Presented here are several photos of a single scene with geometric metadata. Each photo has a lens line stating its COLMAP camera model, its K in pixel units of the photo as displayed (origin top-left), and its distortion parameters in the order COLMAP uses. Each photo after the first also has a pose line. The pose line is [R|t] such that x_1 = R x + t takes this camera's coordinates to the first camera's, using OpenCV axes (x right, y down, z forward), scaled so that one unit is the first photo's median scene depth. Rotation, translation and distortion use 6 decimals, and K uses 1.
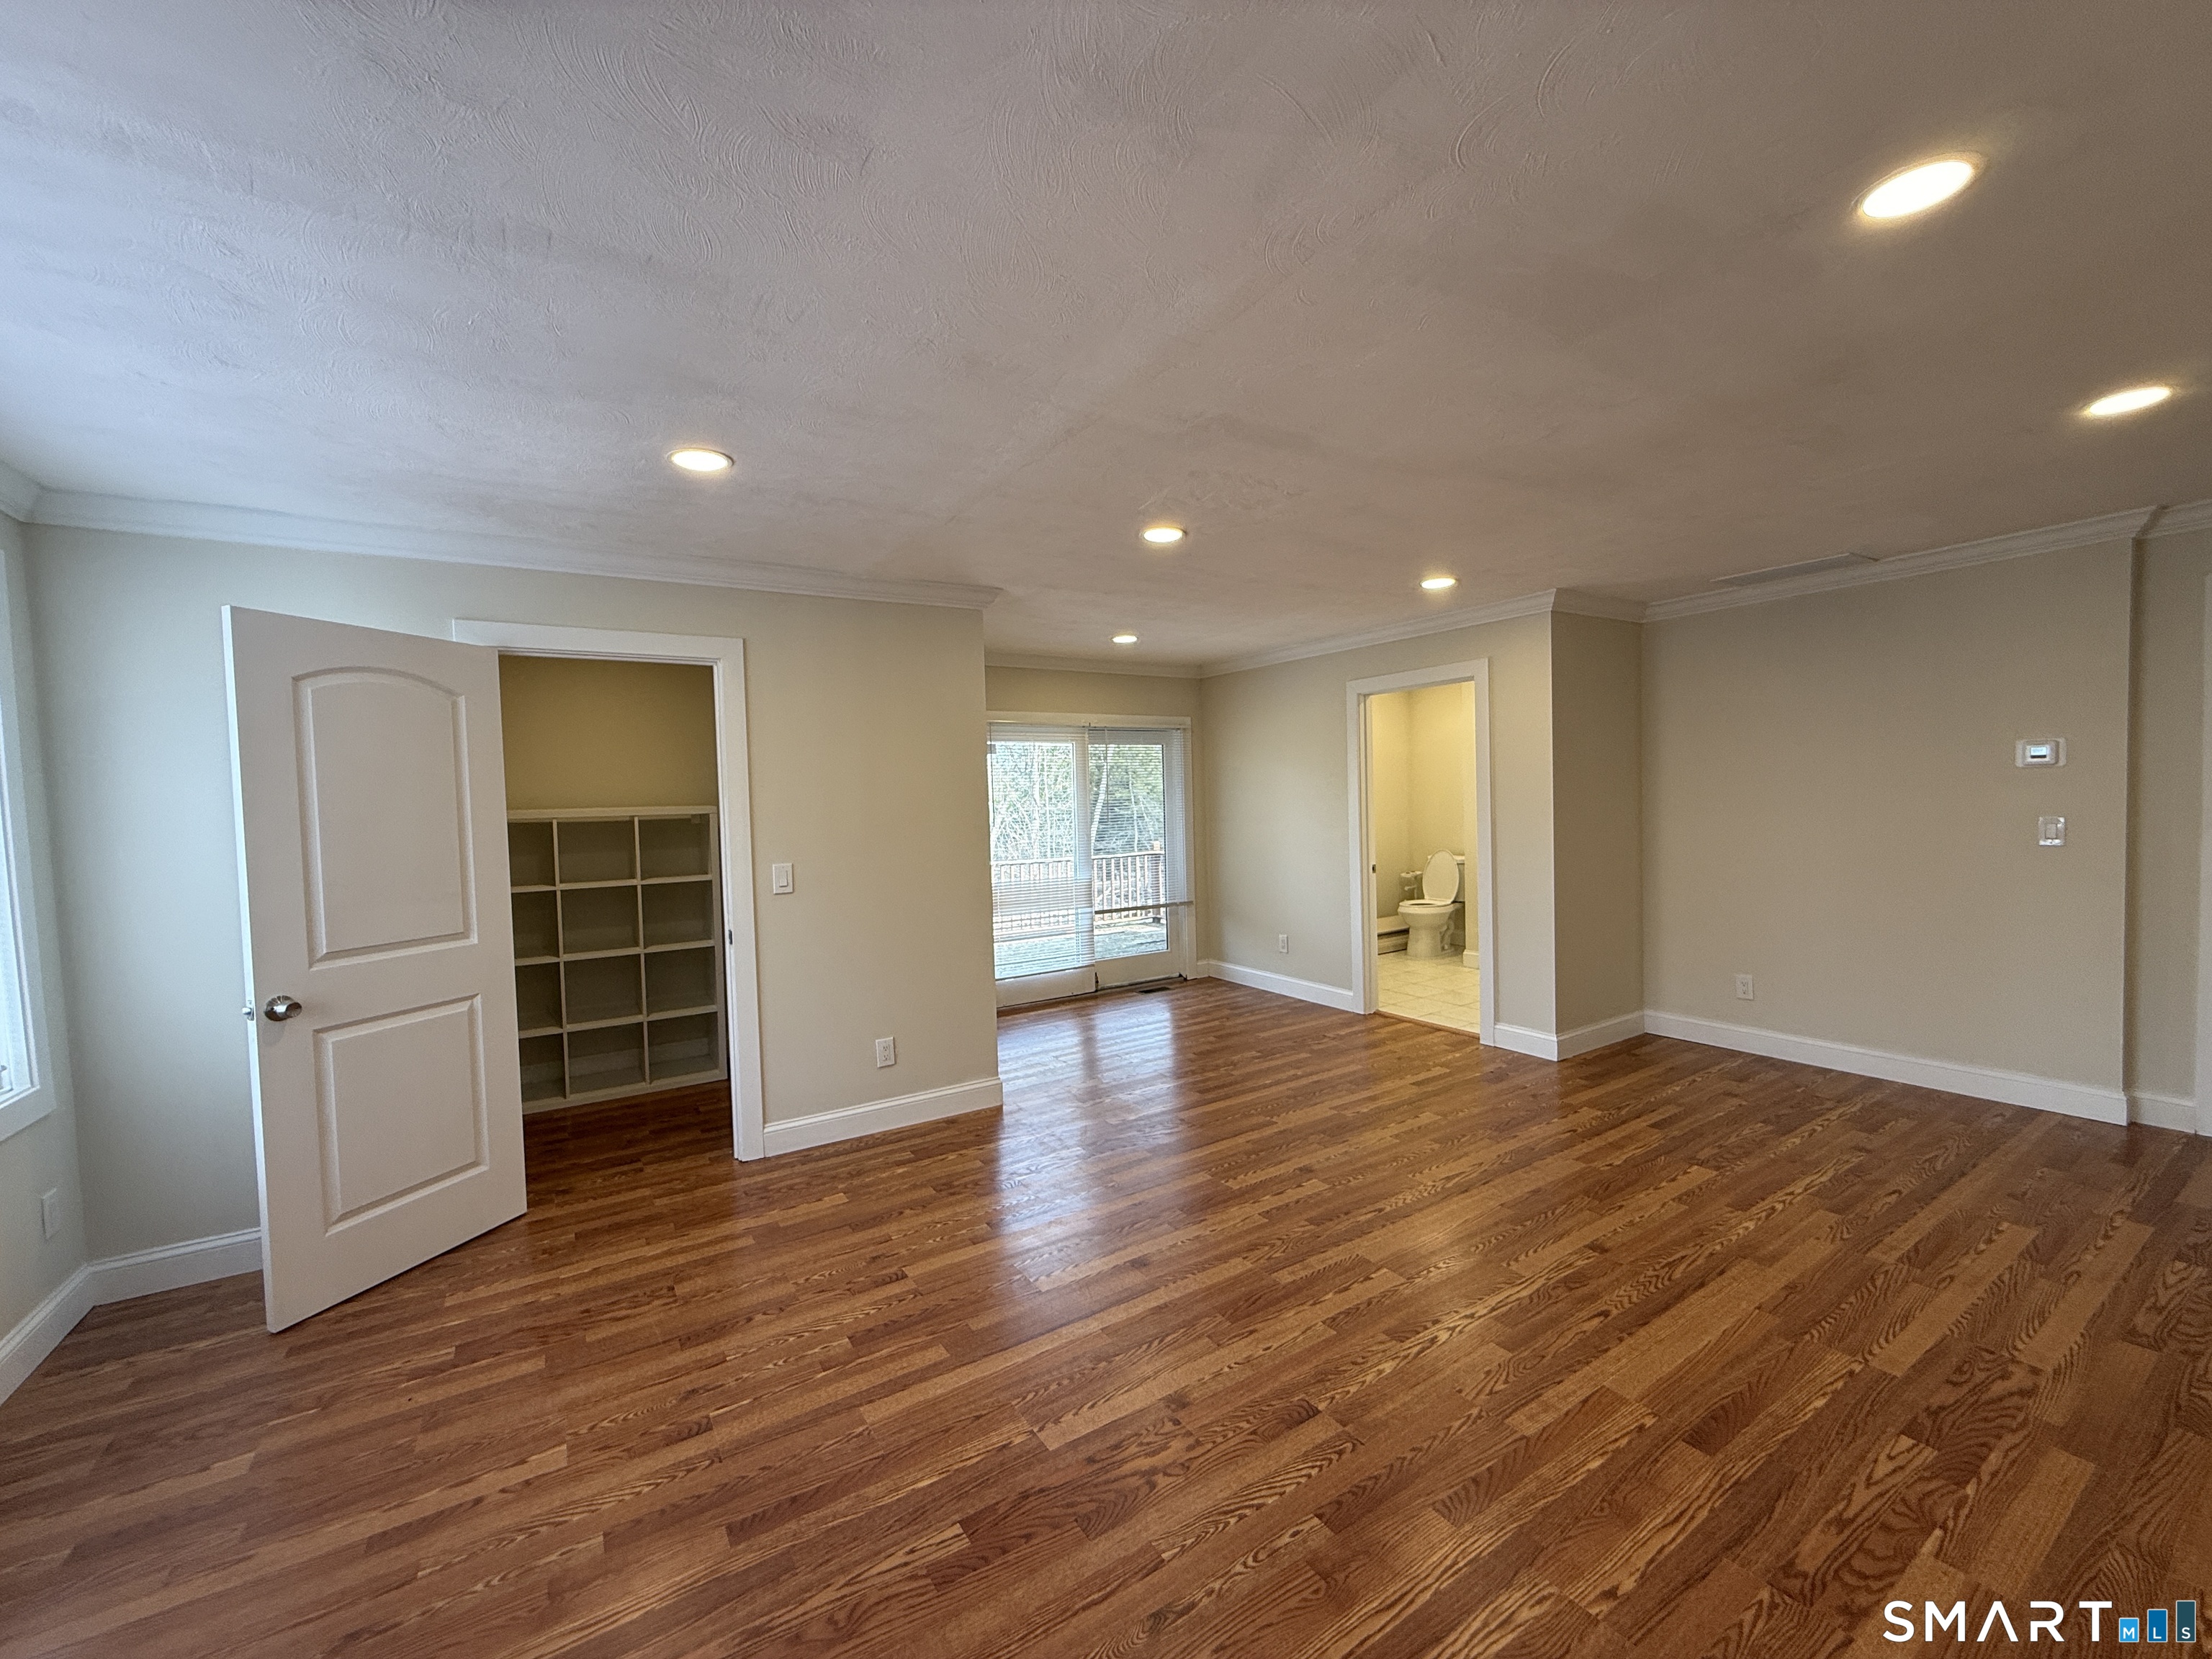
lens RADIAL K [[881.1, 0, 1092.4], [0, 881.1, 832.3], [0, 0, 1]] dist [-0.000889, 0.000215]
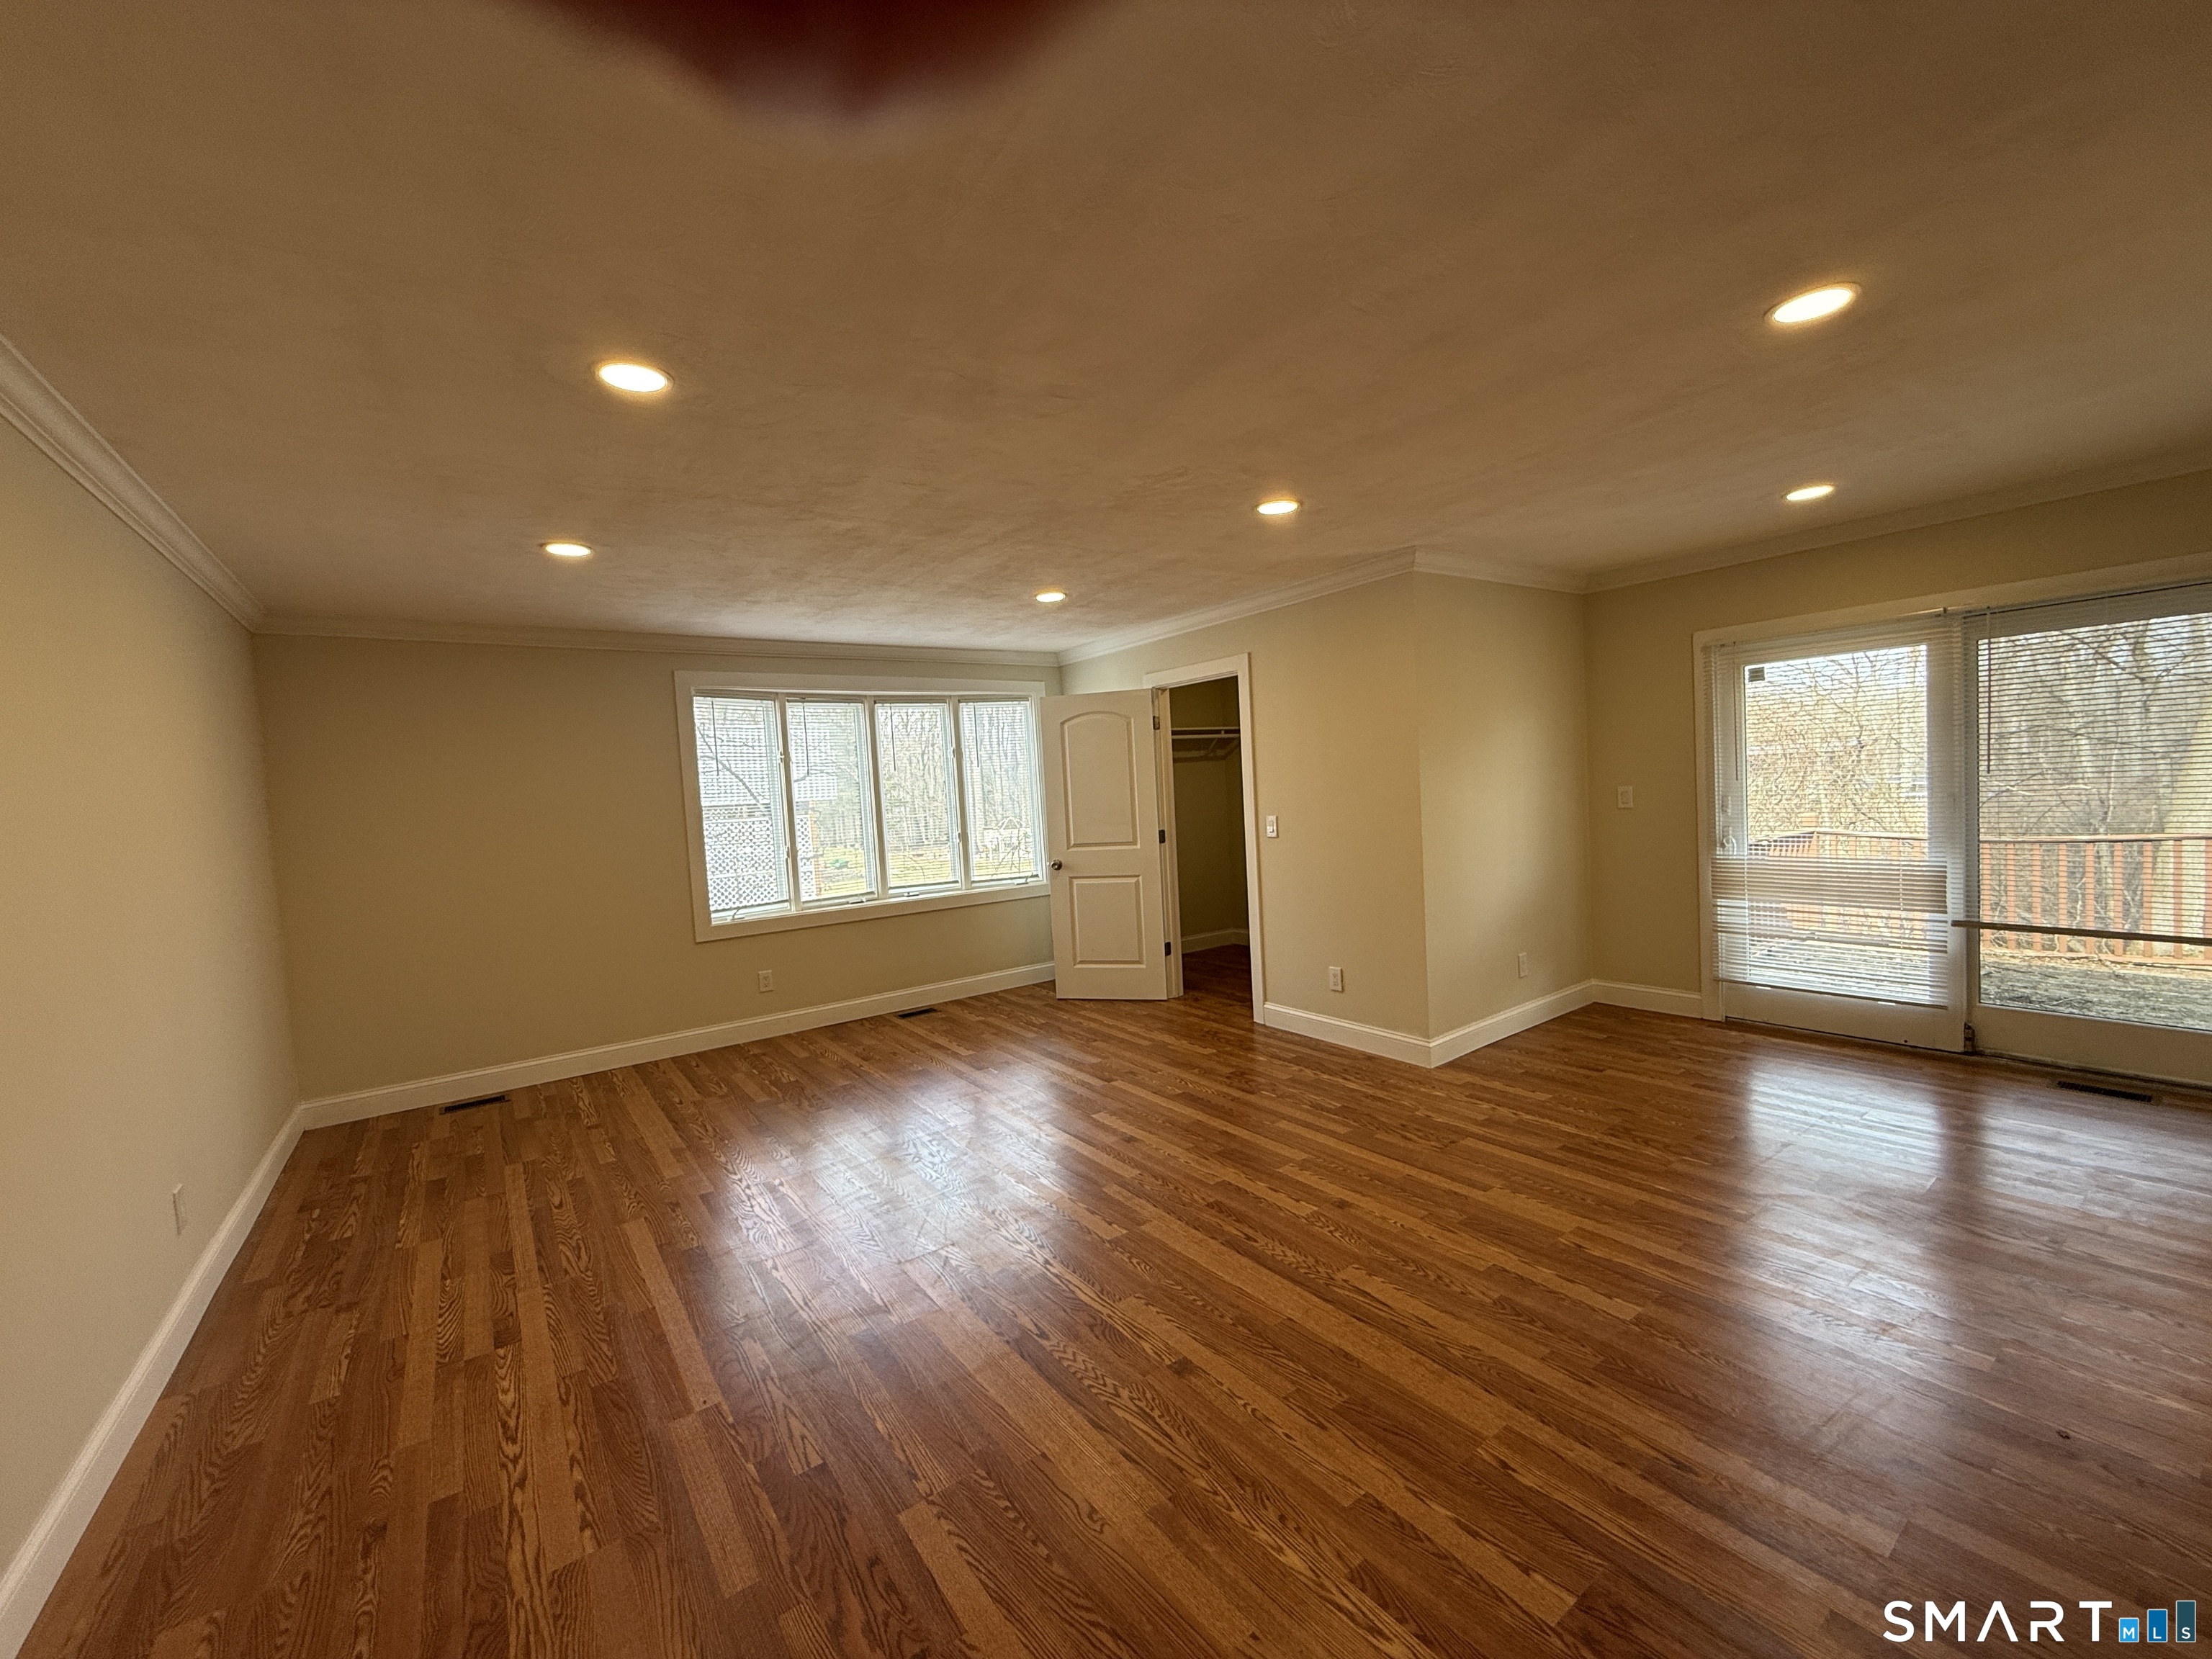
lens RADIAL K [[881.1, 0, 1103.7], [0, 881.1, 832.0], [0, 0, 1]] dist [-0.000889, 0.000215]
pose [[0.070303, 0.078919, -0.994399, 1.057031], [0.016733, 0.996632, 0.080279, -0.055536], [0.997385, -0.022283, 0.068745, 0.712596]]
